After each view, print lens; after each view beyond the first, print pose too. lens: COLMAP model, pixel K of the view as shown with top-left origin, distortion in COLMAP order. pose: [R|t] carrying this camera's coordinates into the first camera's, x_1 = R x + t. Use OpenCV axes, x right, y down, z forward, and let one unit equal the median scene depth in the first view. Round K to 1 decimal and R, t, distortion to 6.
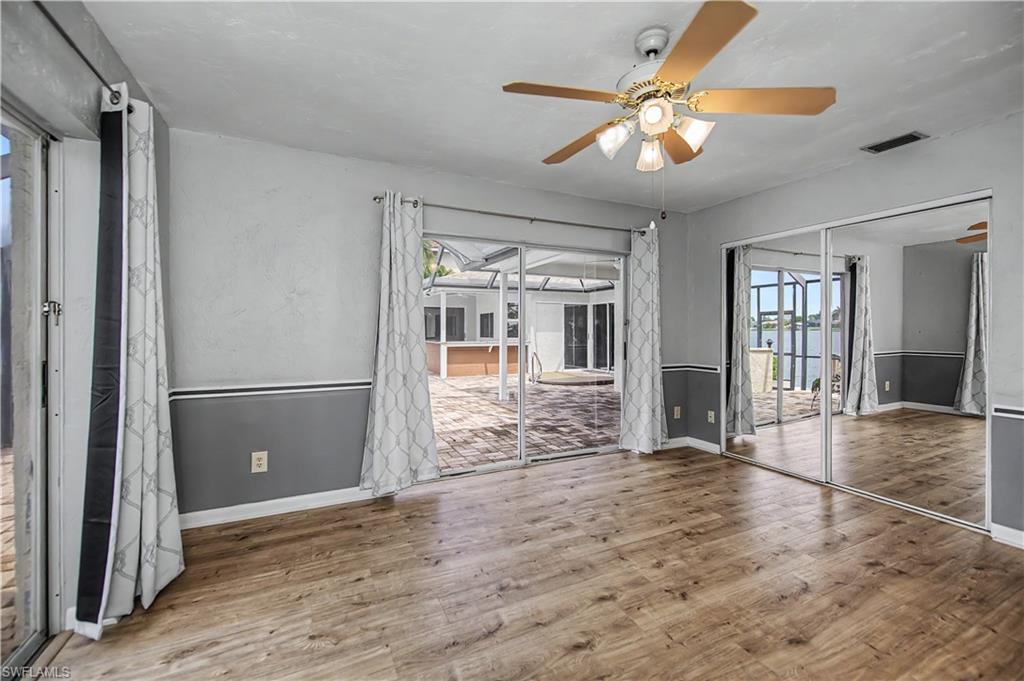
lens RADIAL K [[422.5, 0, 505.8], [0, 422.5, 337.6], [0, 0, 1]] dist [0.000588, -0.000009]
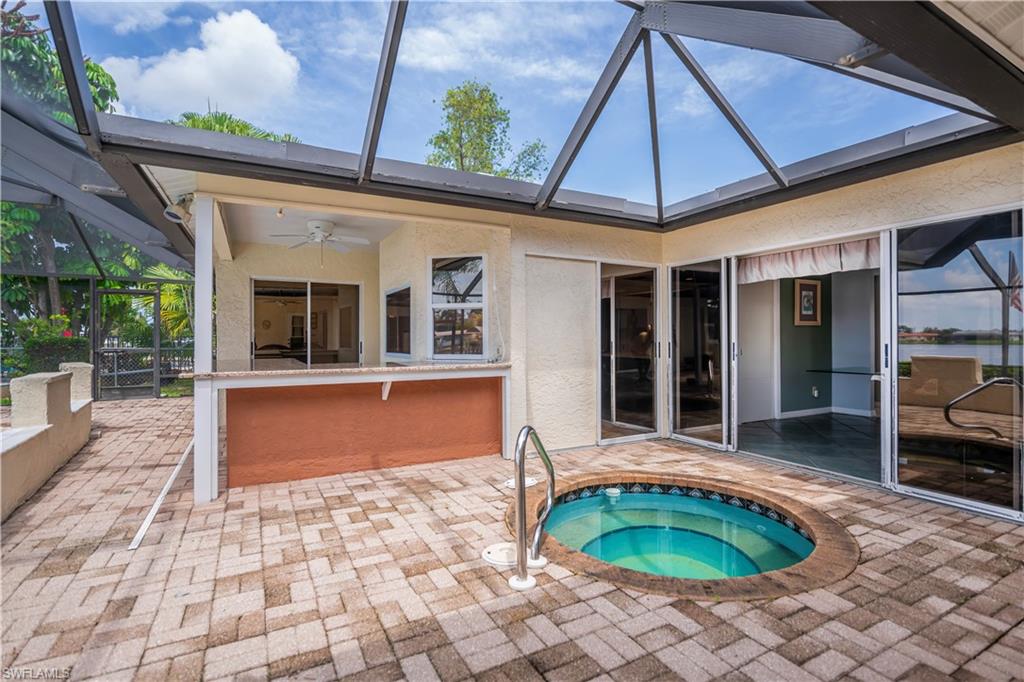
lens RADIAL K [[489.8, 0, 512.0], [0, 489.8, 341.0], [0, 0, 1]] dist [-0.000507, -0.000133]
pose [[0.998318, -0.005727, 0.057686, 0.044469], [0.006455, 0.999902, -0.012438, -0.006689], [-0.057609, 0.012789, 0.998257, 0.725278]]
